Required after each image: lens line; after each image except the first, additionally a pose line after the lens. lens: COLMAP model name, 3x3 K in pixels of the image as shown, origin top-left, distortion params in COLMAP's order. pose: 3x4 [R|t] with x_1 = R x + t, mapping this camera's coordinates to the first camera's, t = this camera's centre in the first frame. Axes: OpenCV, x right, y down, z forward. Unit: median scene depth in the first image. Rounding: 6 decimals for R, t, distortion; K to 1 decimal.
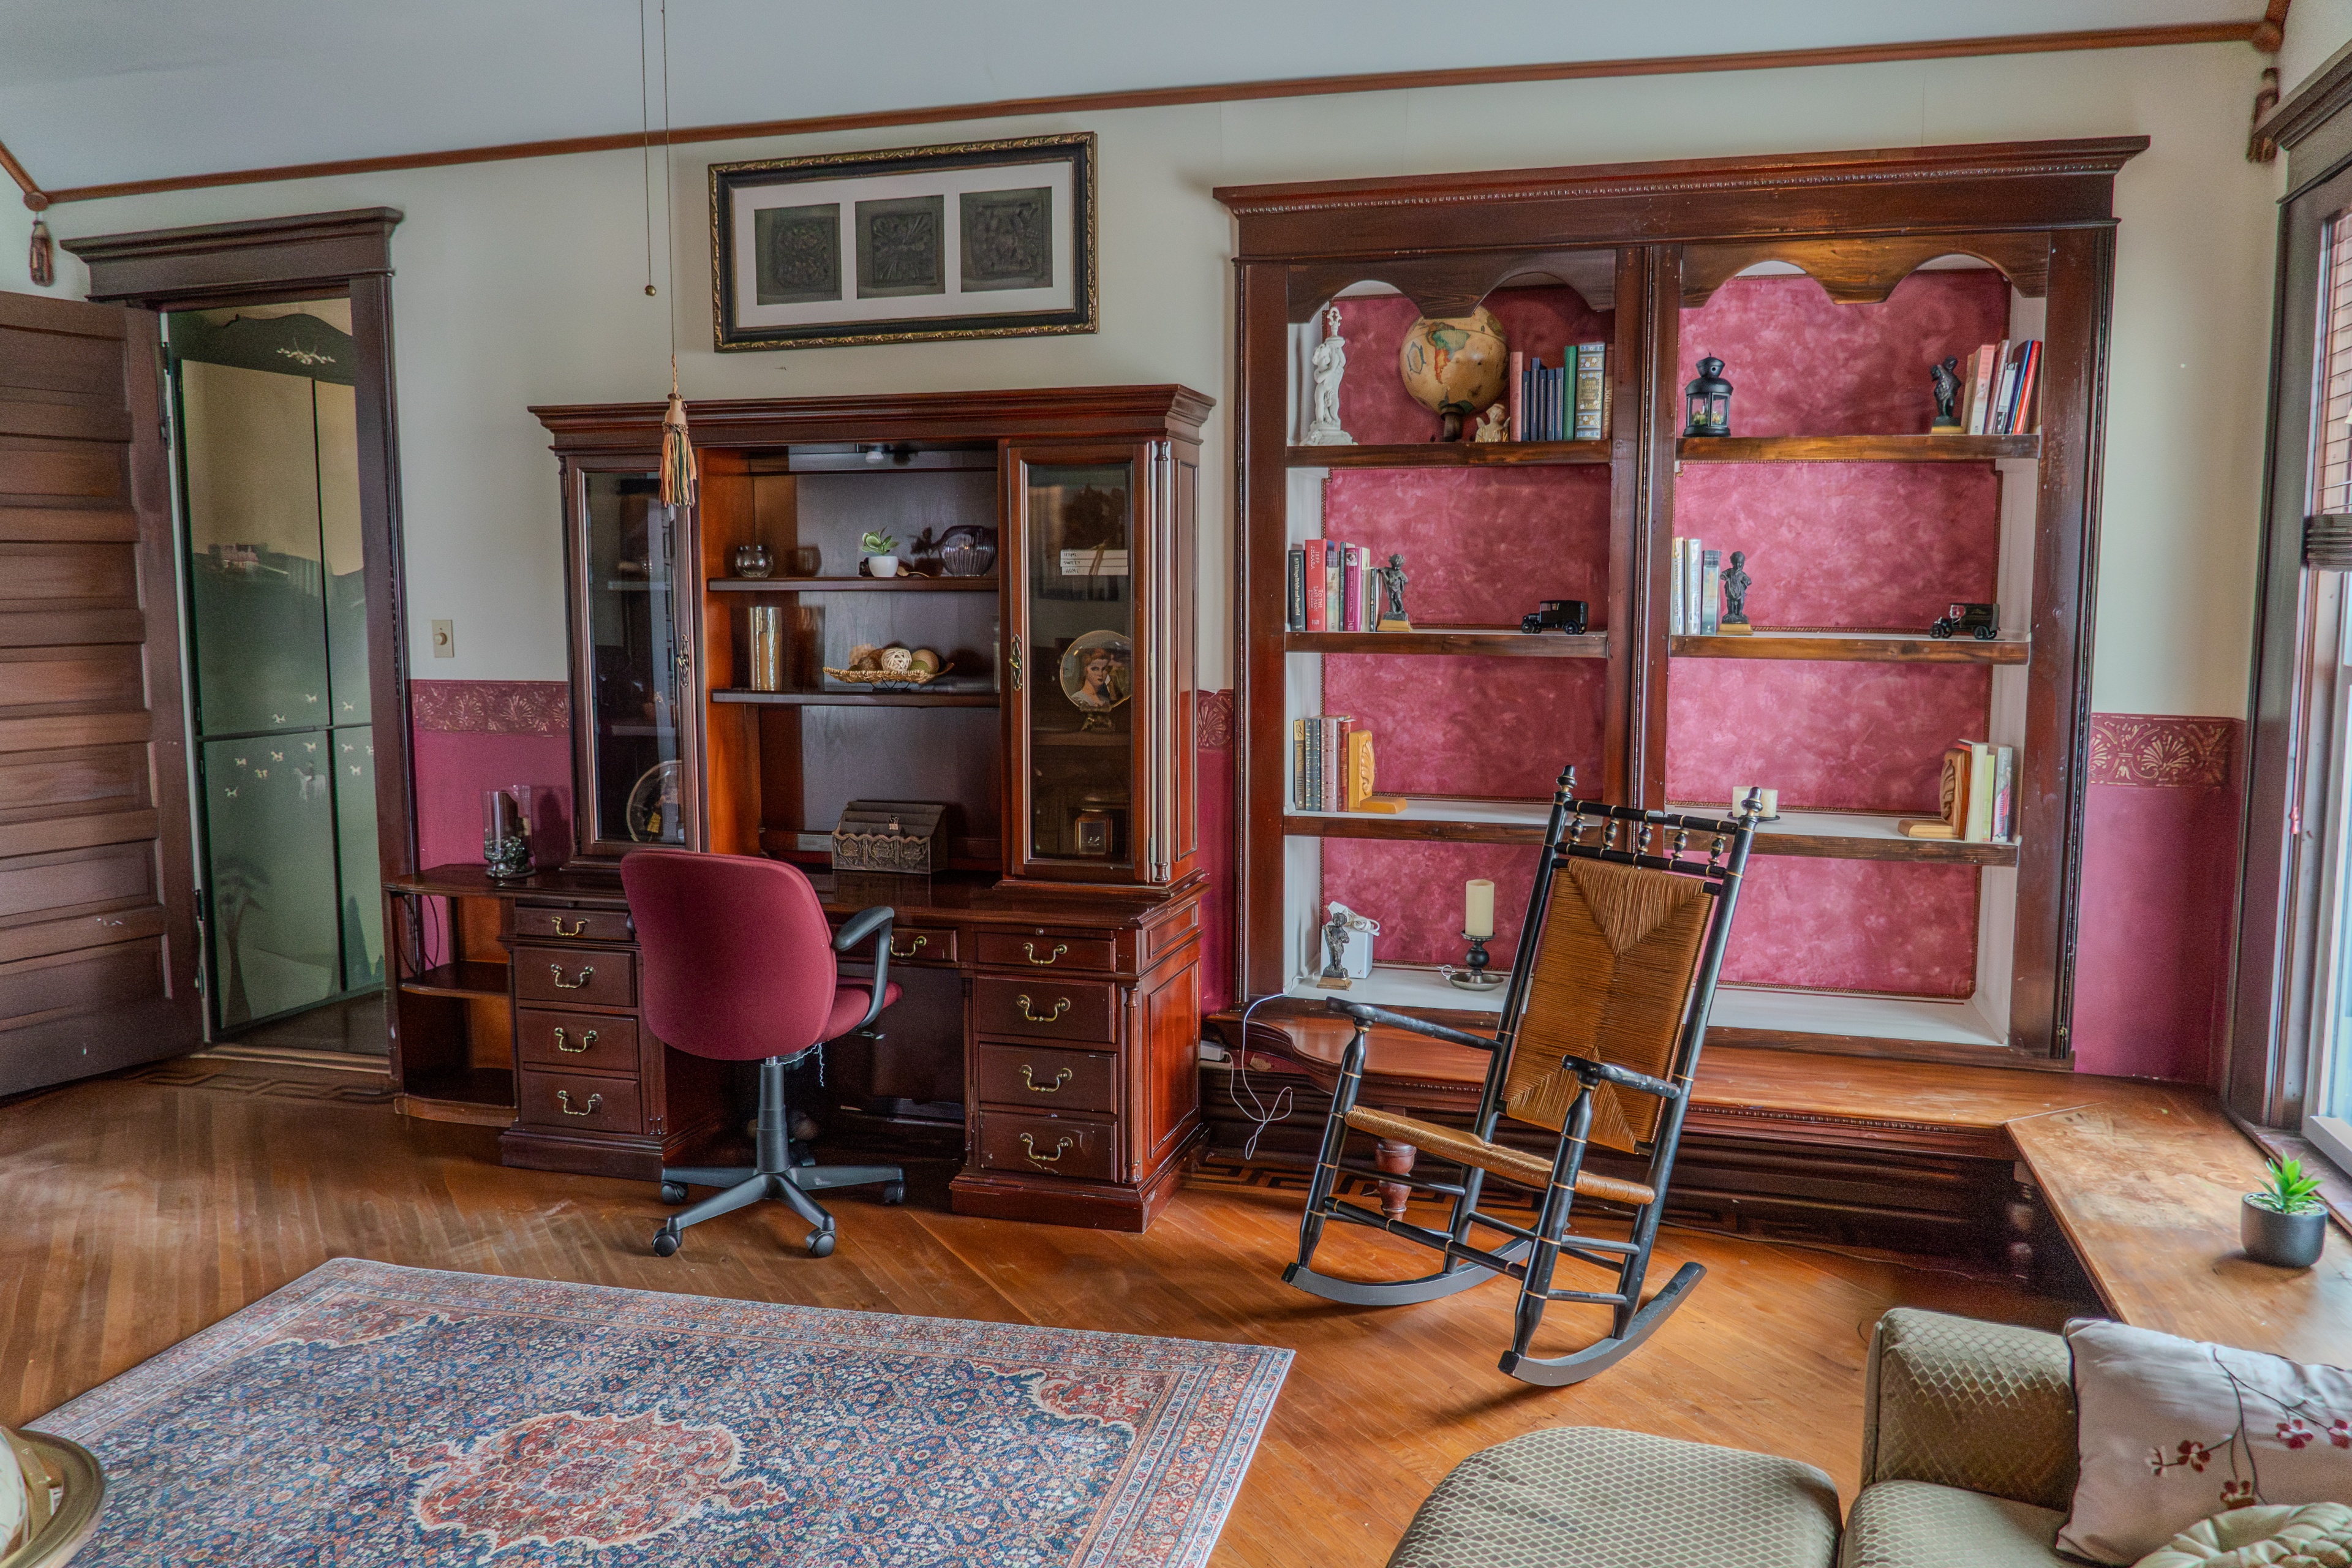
lens RADIAL K [[1806.4, 0, 1109.8], [0, 1806.4, 780.7], [0, 0, 1]] dist [-0.012546, -0.007129]
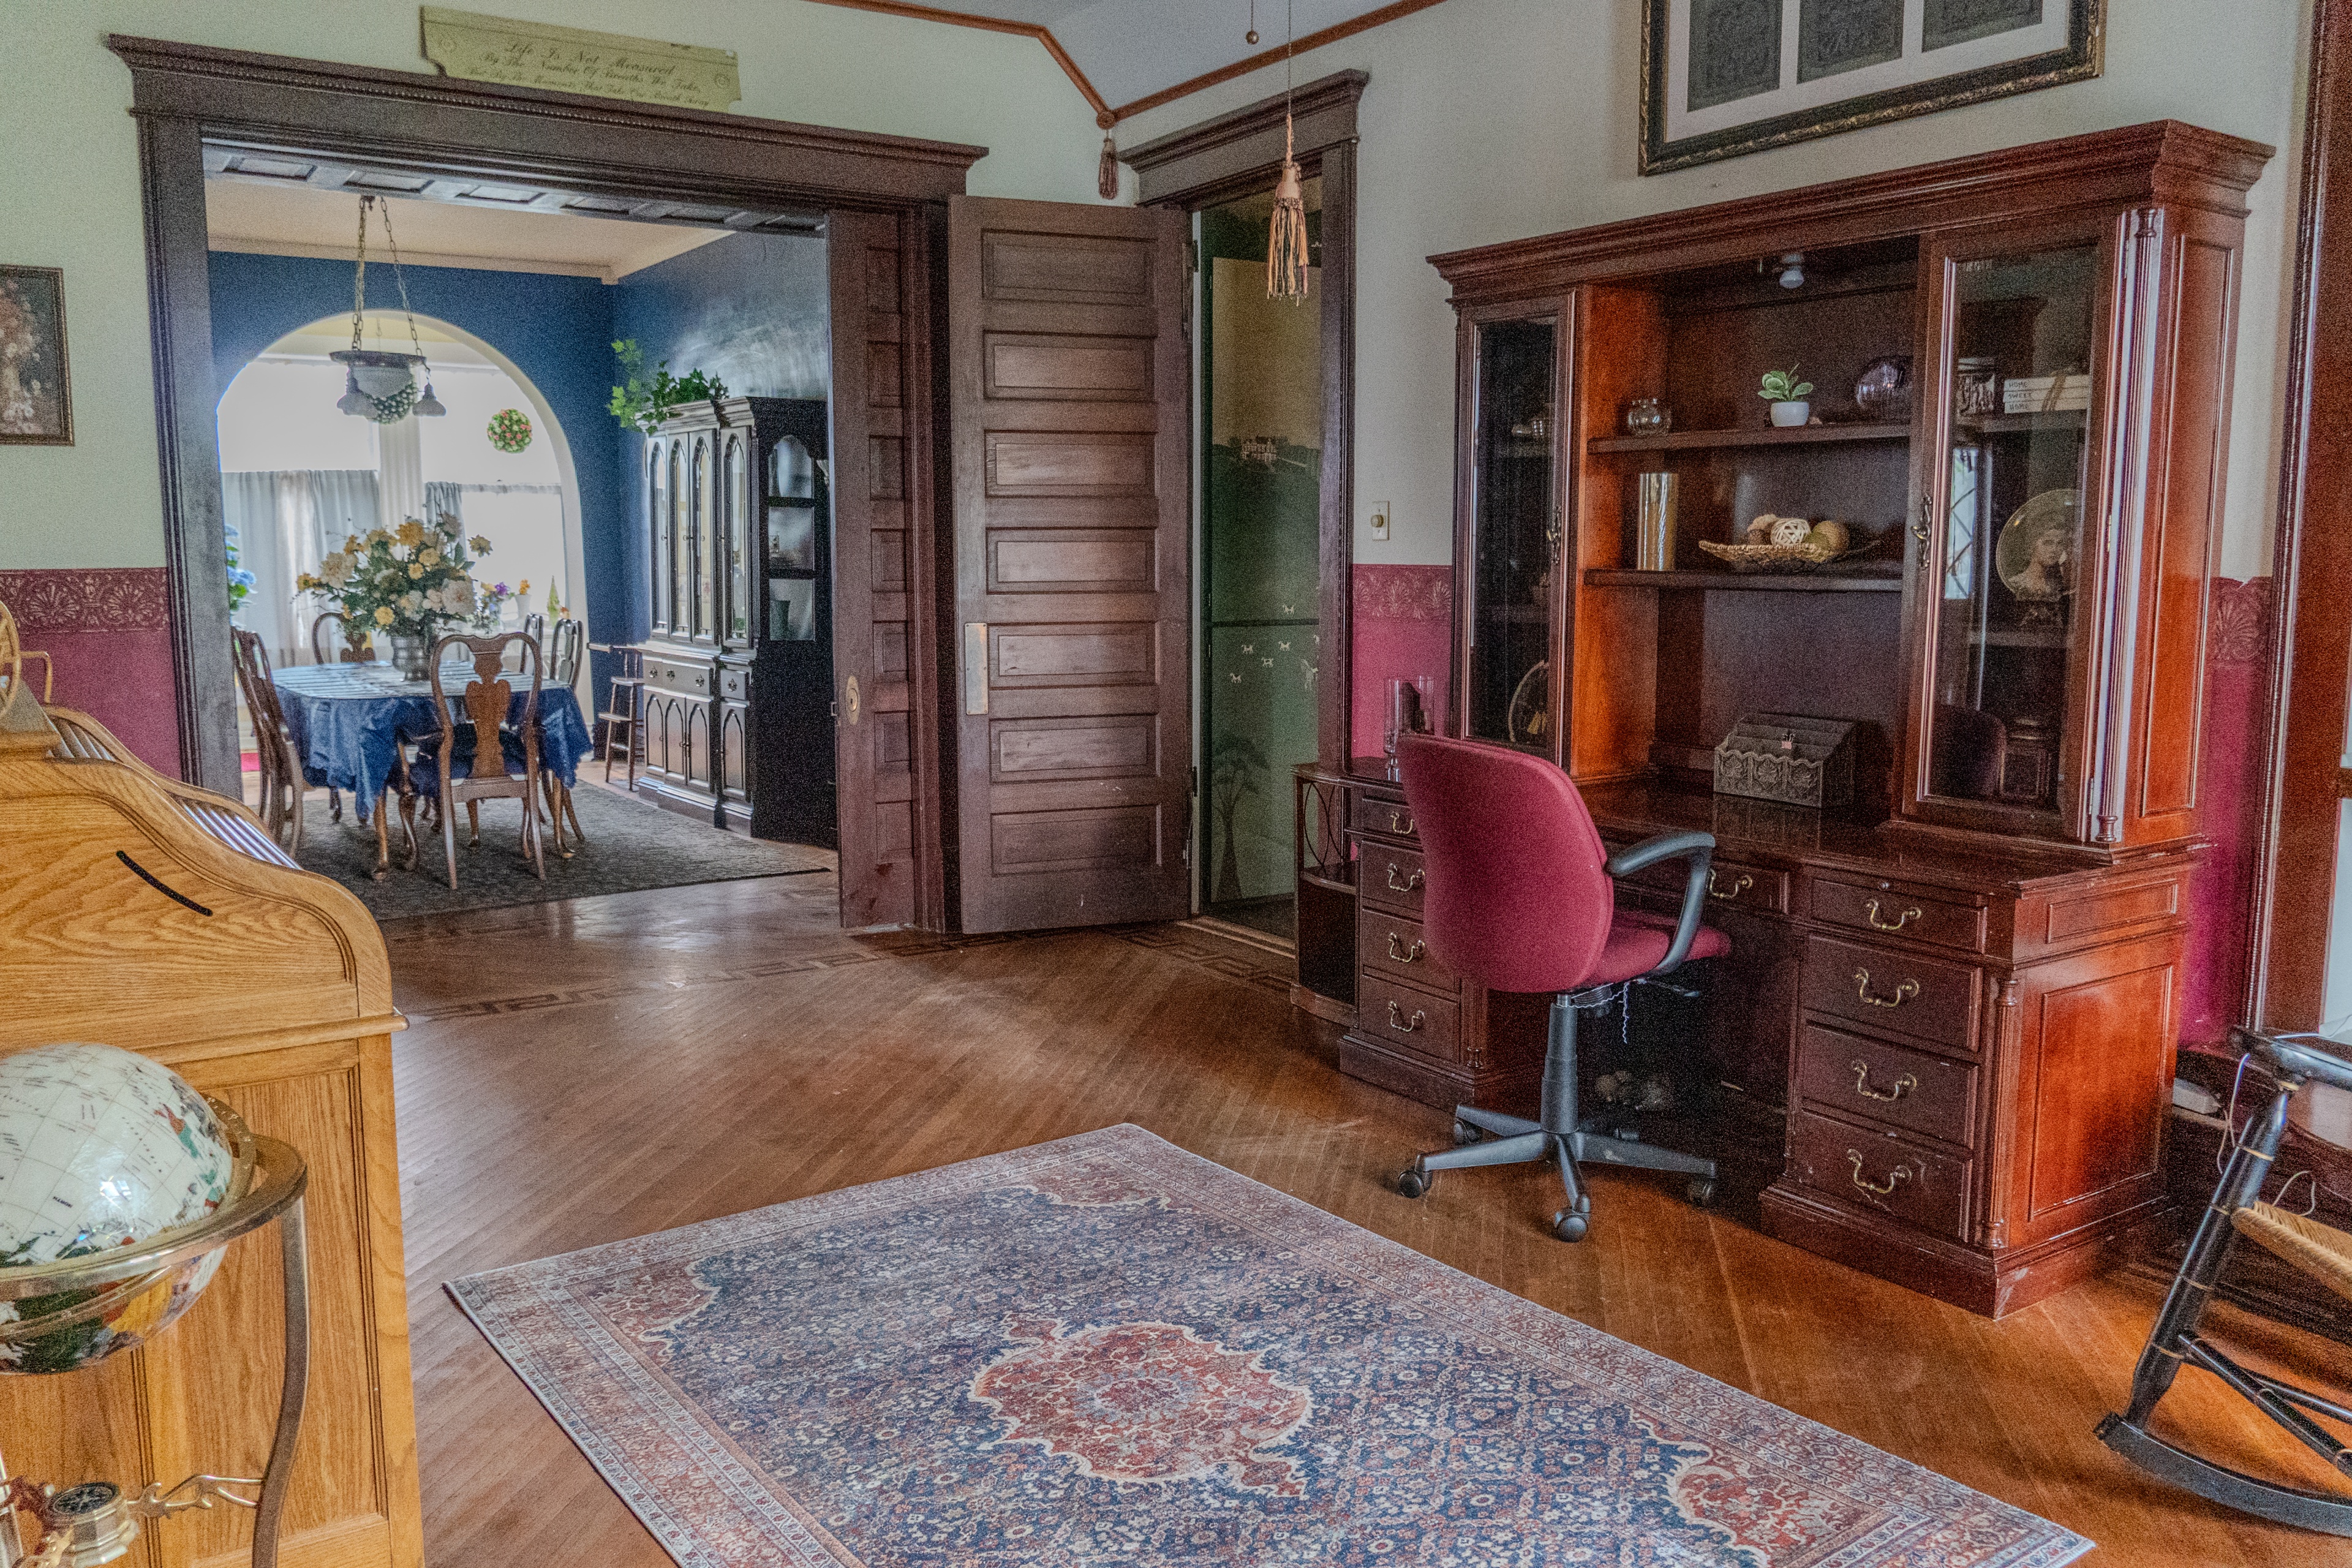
lens RADIAL K [[1806.4, 0, 1175.0], [0, 1806.4, 785.0], [0, 0, 1]] dist [-0.012546, -0.007129]
pose [[0.769592, 0.088196, -0.632415, 0.194235], [-0.074355, 0.996055, 0.048426, 0.026728], [0.634192, 0.009755, 0.773114, 0.227451]]
